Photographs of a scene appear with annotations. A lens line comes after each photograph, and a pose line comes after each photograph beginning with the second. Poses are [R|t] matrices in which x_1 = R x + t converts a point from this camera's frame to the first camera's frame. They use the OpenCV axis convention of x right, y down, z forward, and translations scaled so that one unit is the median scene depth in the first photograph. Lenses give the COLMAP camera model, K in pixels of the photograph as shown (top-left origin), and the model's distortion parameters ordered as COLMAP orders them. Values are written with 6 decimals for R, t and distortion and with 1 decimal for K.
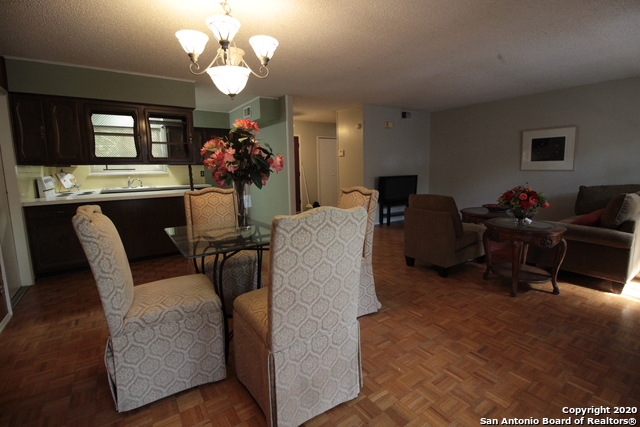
lens RADIAL K [[295.2, 0, 325.9], [0, 295.2, 206.4], [0, 0, 1]] dist [-0.005518, -0.009369]
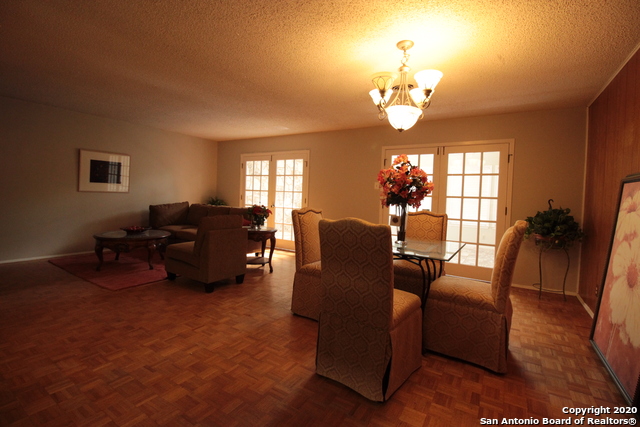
lens RADIAL K [[295.2, 0, 324.7], [0, 295.2, 204.2], [0, 0, 1]] dist [-0.005518, -0.009369]
pose [[-0.402507, -0.022100, 0.915150, -1.118985], [0.090718, 0.993824, 0.063901, -0.163931], [-0.910911, 0.108741, -0.398016, 1.540148]]
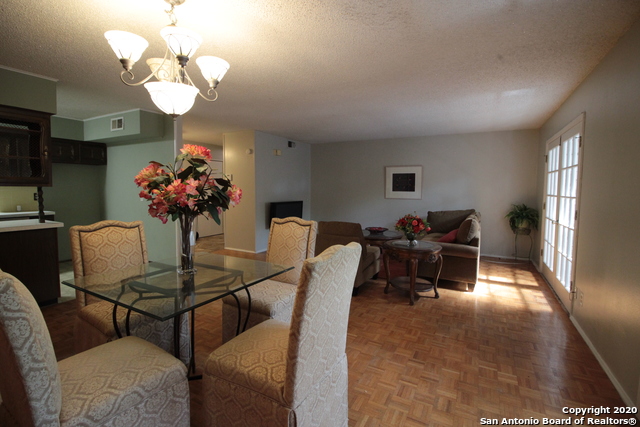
lens RADIAL K [[295.2, 0, 324.7], [0, 295.2, 205.7], [0, 0, 1]] dist [-0.005518, -0.009369]
pose [[0.891535, 0.002027, 0.452948, -0.275888], [0.032319, 0.997157, -0.068076, -0.037442], [-0.451798, 0.075331, 0.888934, 0.052418]]
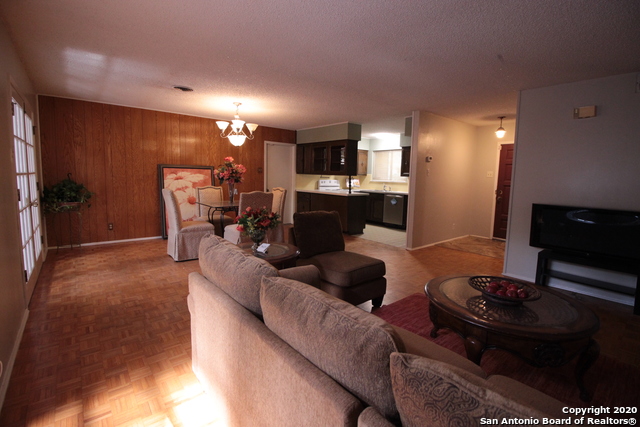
lens RADIAL K [[295.2, 0, 322.3], [0, 295.2, 207.7], [0, 0, 1]] dist [-0.005518, -0.009369]
pose [[0.090291, 0.125557, -0.987969, 1.858826], [-0.154378, 0.981795, 0.110664, -0.225907], [0.983877, 0.142529, 0.108031, 1.293053]]
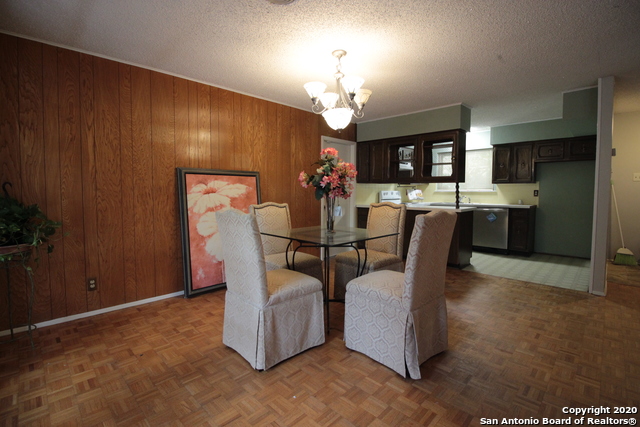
lens RADIAL K [[295.2, 0, 323.0], [0, 295.2, 208.1], [0, 0, 1]] dist [-0.005518, -0.009369]
pose [[0.184368, 0.074111, -0.980059, 0.849427], [-0.130620, 0.990156, 0.050303, -0.076052], [0.974139, 0.118741, 0.192233, 0.625973]]
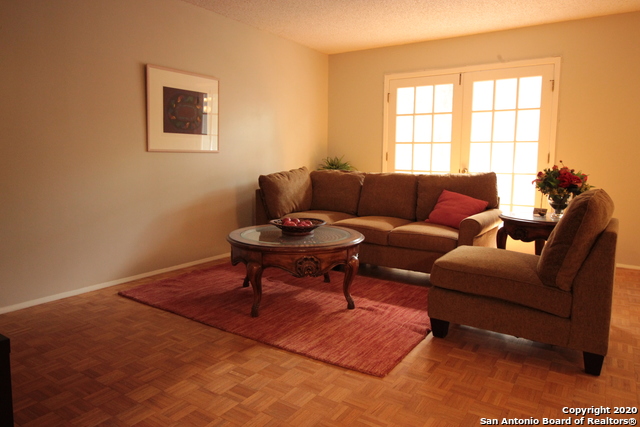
lens RADIAL K [[438.9, 0, 320.1], [0, 438.9, 207.8], [0, 0, 1]] dist [-0.003505, 0.003067]
pose [[-0.366365, -0.092499, 0.925862, -0.184814], [0.122104, 0.981662, 0.146390, -0.237646], [-0.922425, 0.166684, -0.348352, 2.319585]]
